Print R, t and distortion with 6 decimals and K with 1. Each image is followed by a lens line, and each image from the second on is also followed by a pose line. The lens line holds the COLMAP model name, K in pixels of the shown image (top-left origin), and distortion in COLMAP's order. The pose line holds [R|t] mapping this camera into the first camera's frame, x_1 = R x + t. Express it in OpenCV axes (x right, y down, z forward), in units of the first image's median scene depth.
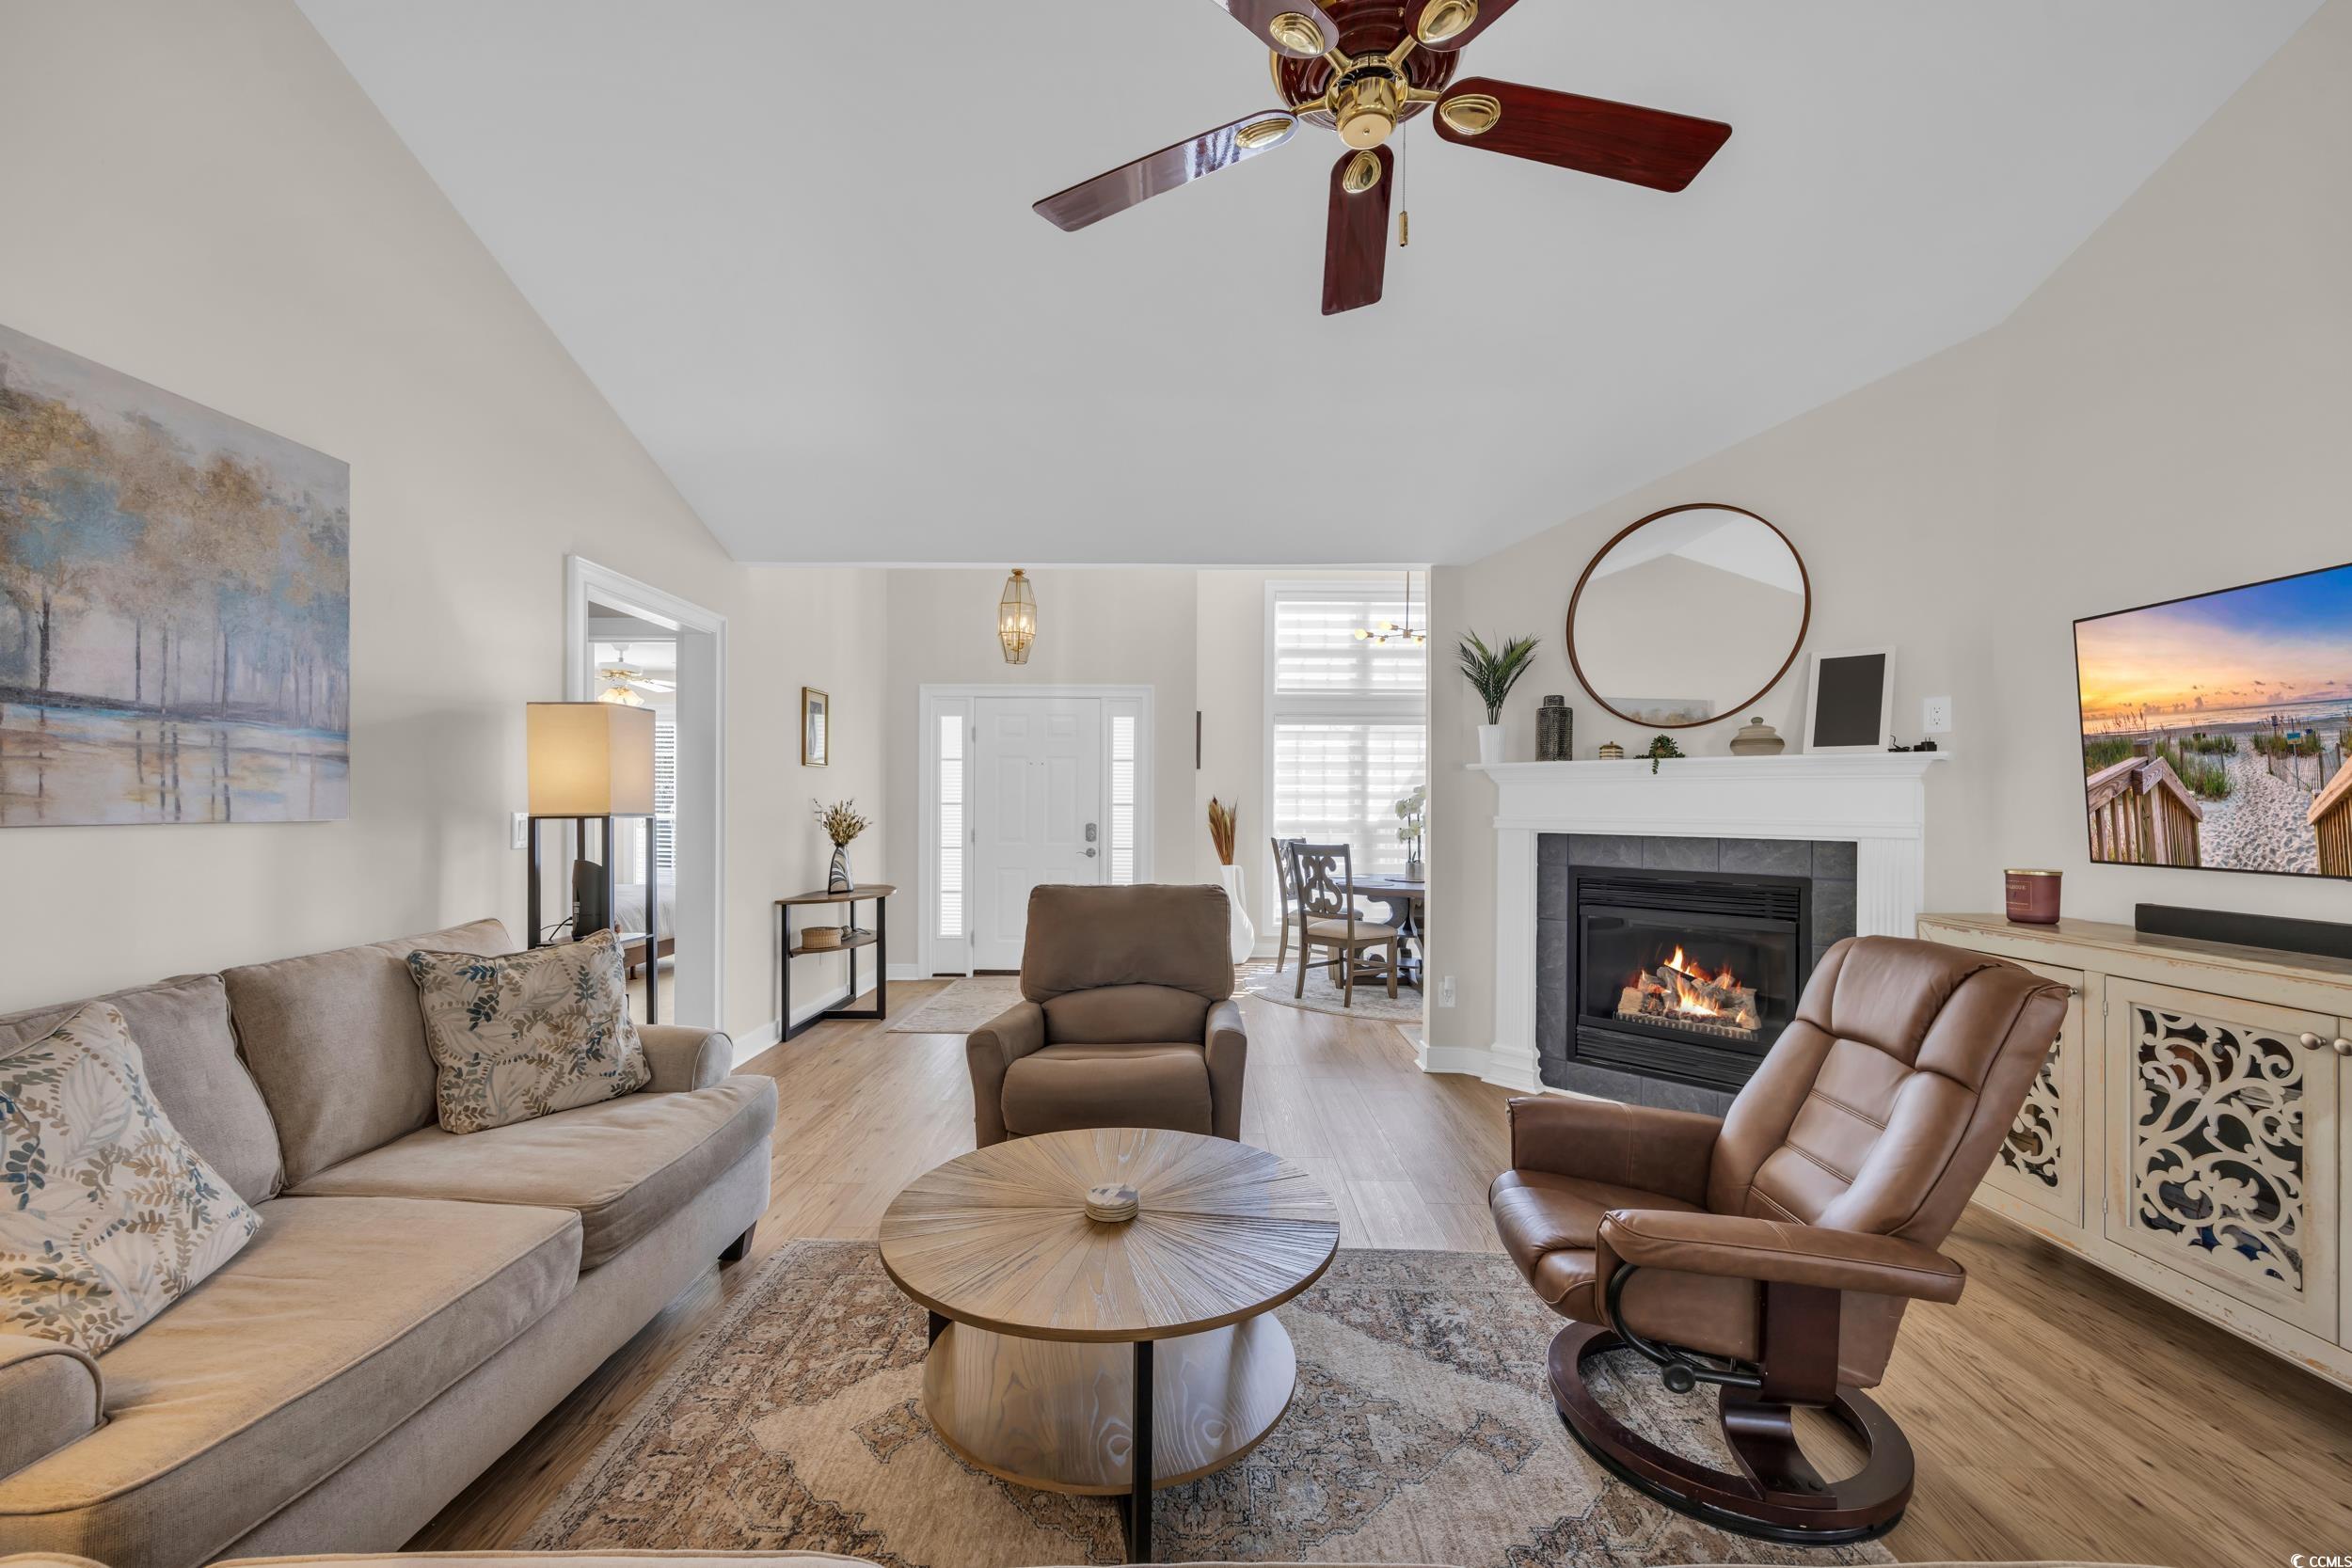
lens RADIAL K [[931.3, 0, 1172.6], [0, 931.3, 809.6], [0, 0, 1]] dist [0.000866, 0.000180]
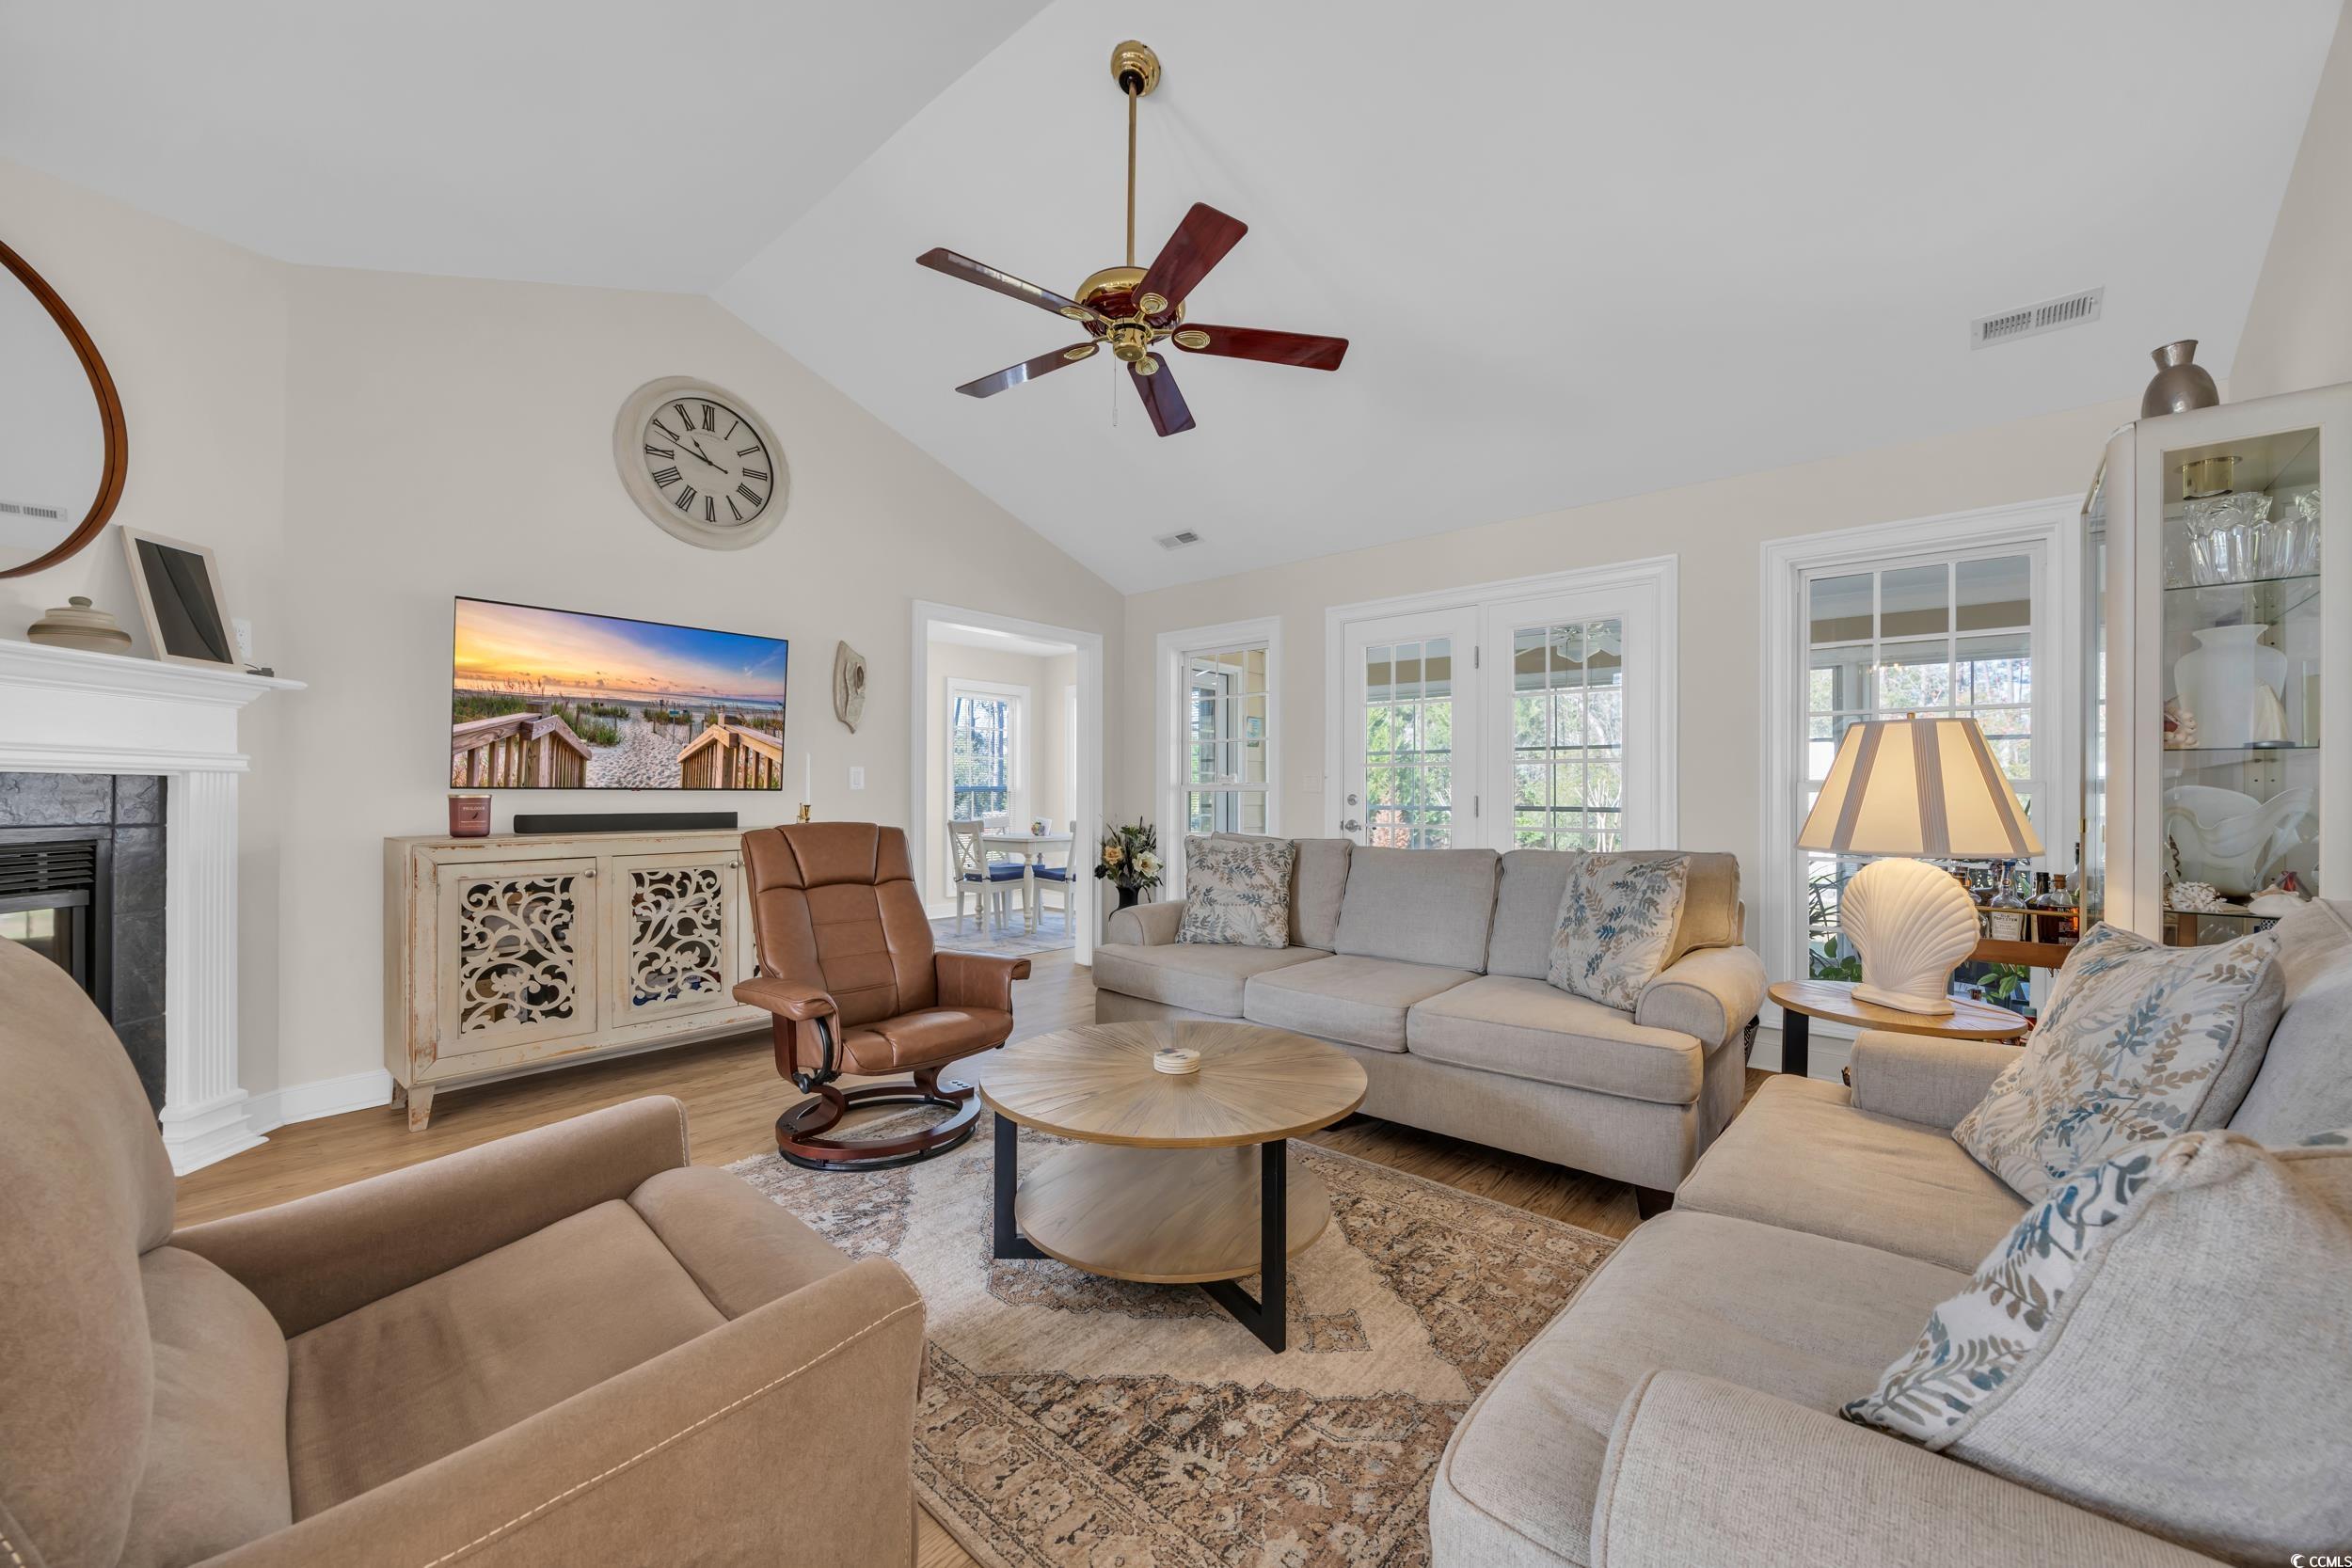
lens RADIAL K [[915.1, 0, 1173.2], [0, 915.1, 788.3], [0, 0, 1]] dist [-0.002085, -0.000067]
pose [[-0.769454, -0.002696, 0.638697, -0.713422], [-0.004649, 0.999988, -0.001379, 0.067602], [-0.638685, -0.004030, -0.769457, 1.681057]]
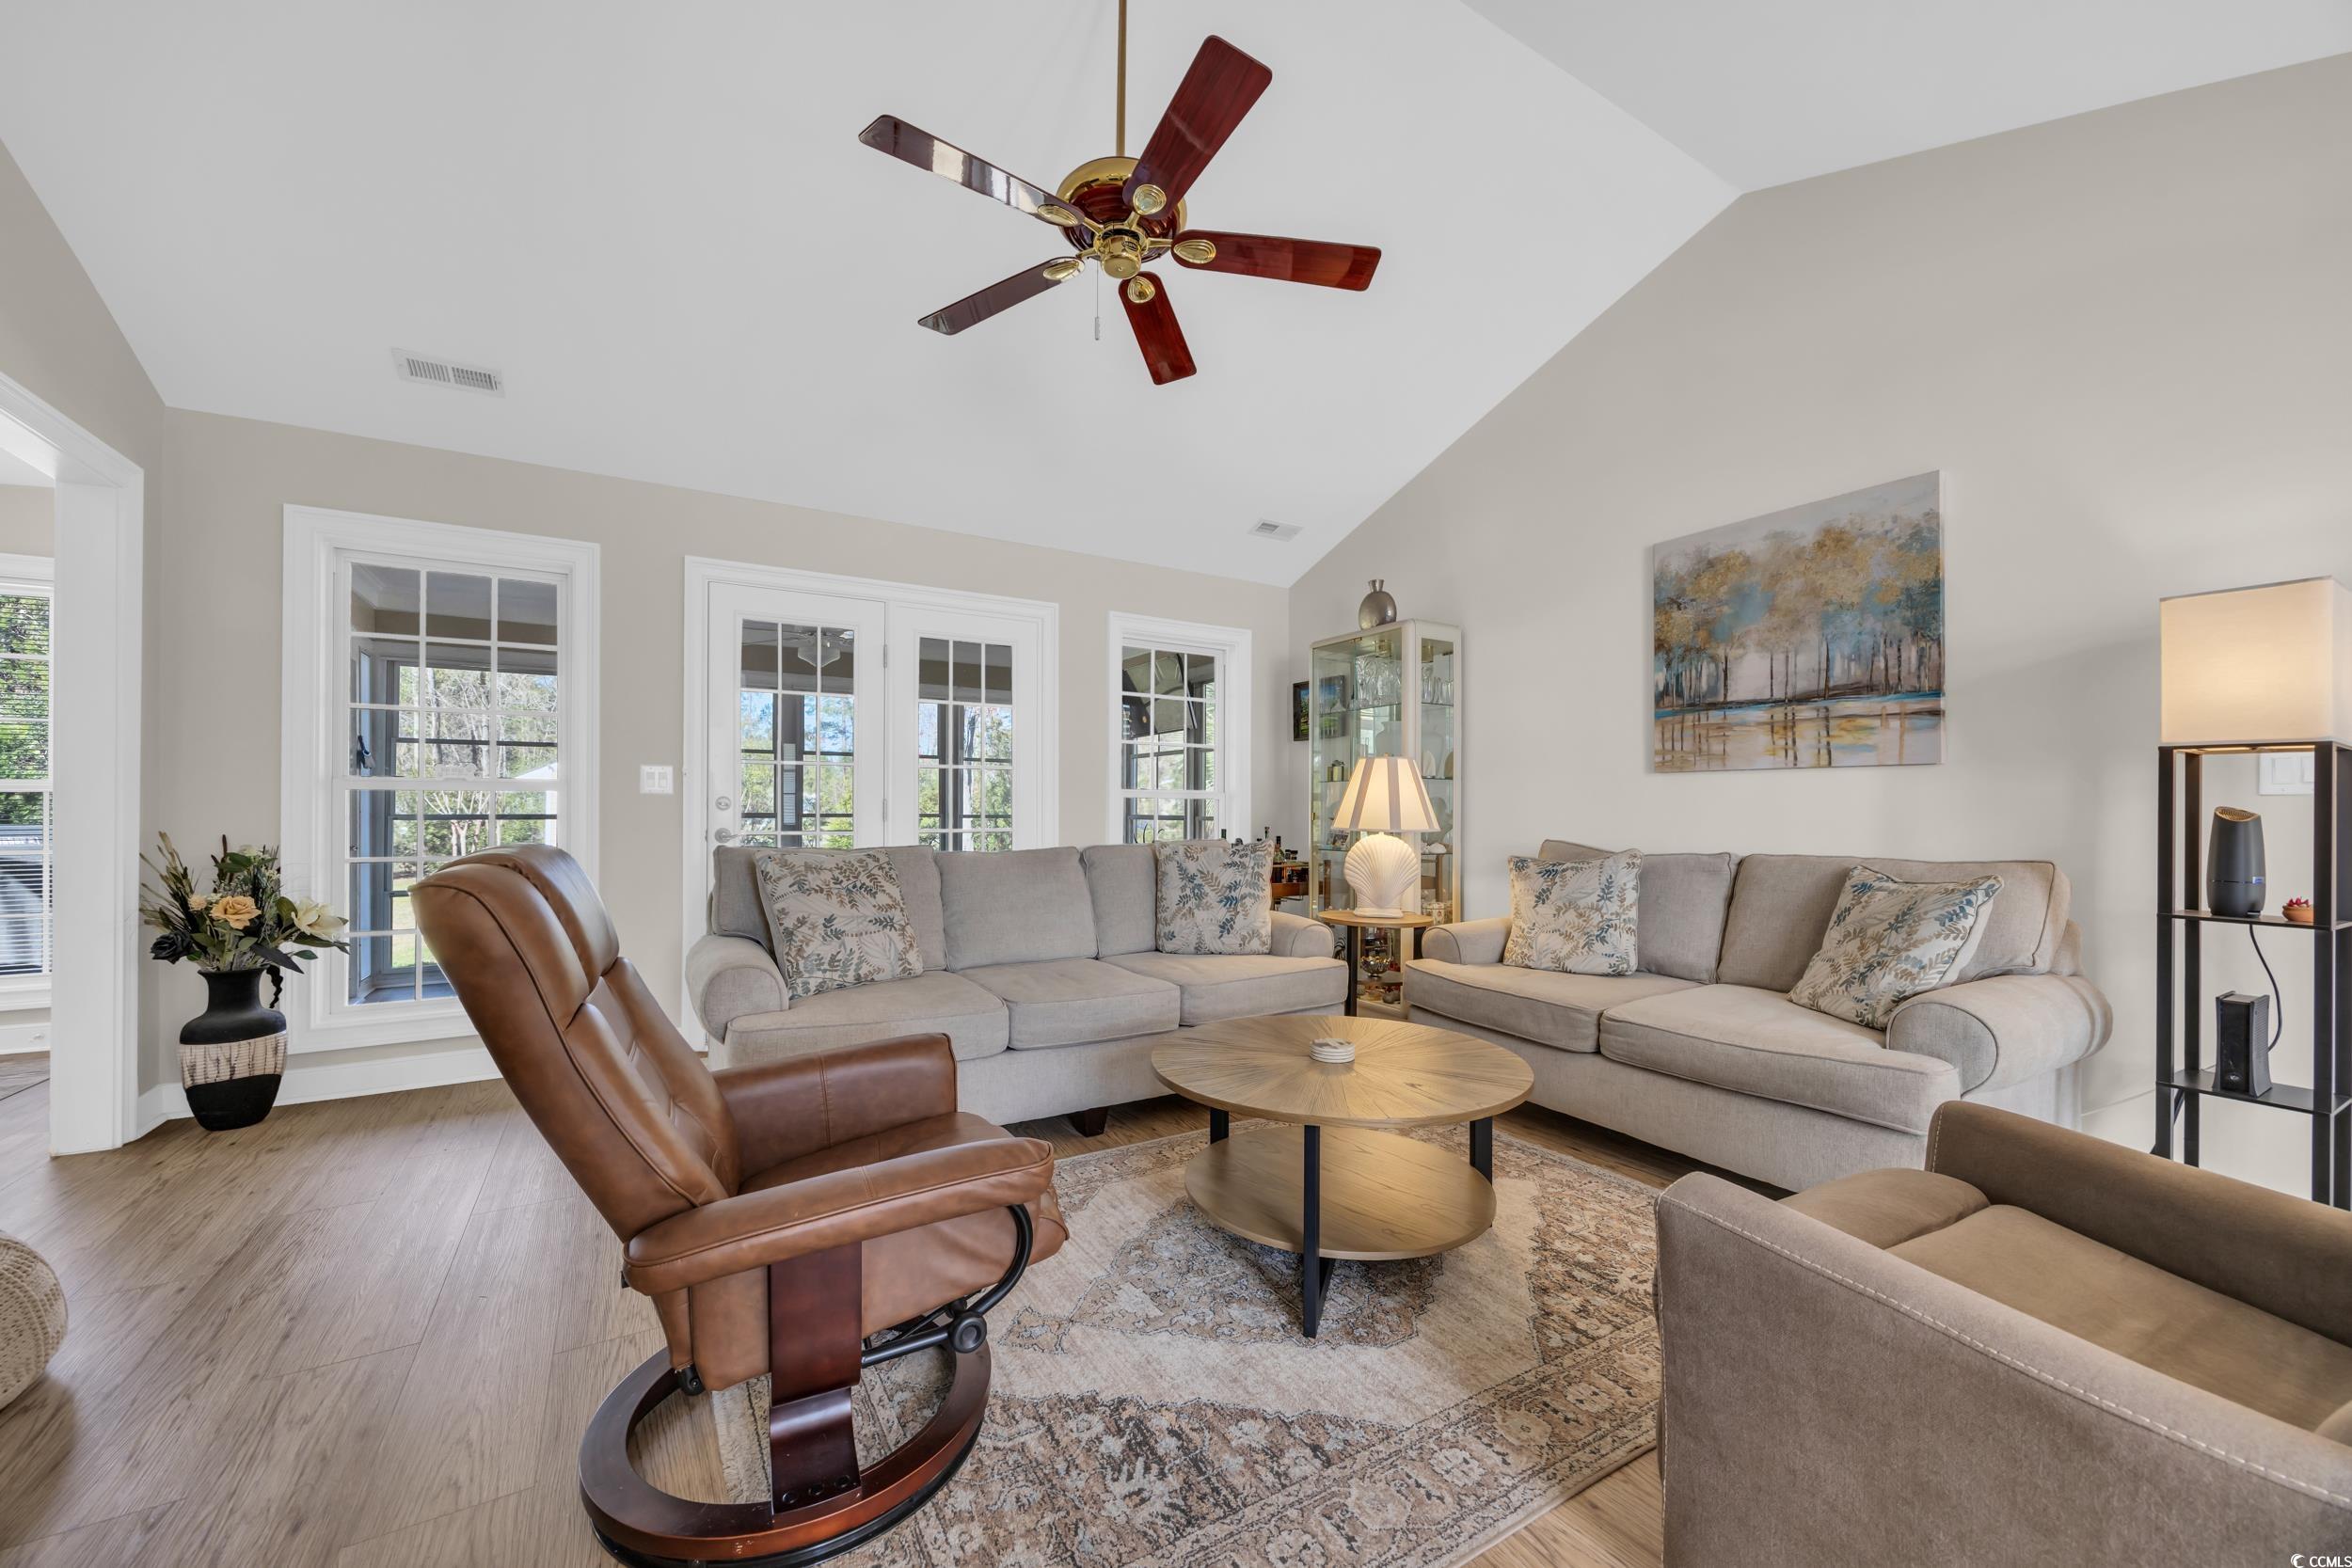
lens RADIAL K [[895.7, 0, 1188.8], [0, 895.7, 804.7], [0, 0, 1]] dist [-0.001985, -0.000193]
pose [[-0.836178, -0.009997, -0.548367, 0.657578], [-0.009982, 0.999946, -0.003008, 0.091420], [0.548367, 0.002959, -0.836233, 1.662380]]
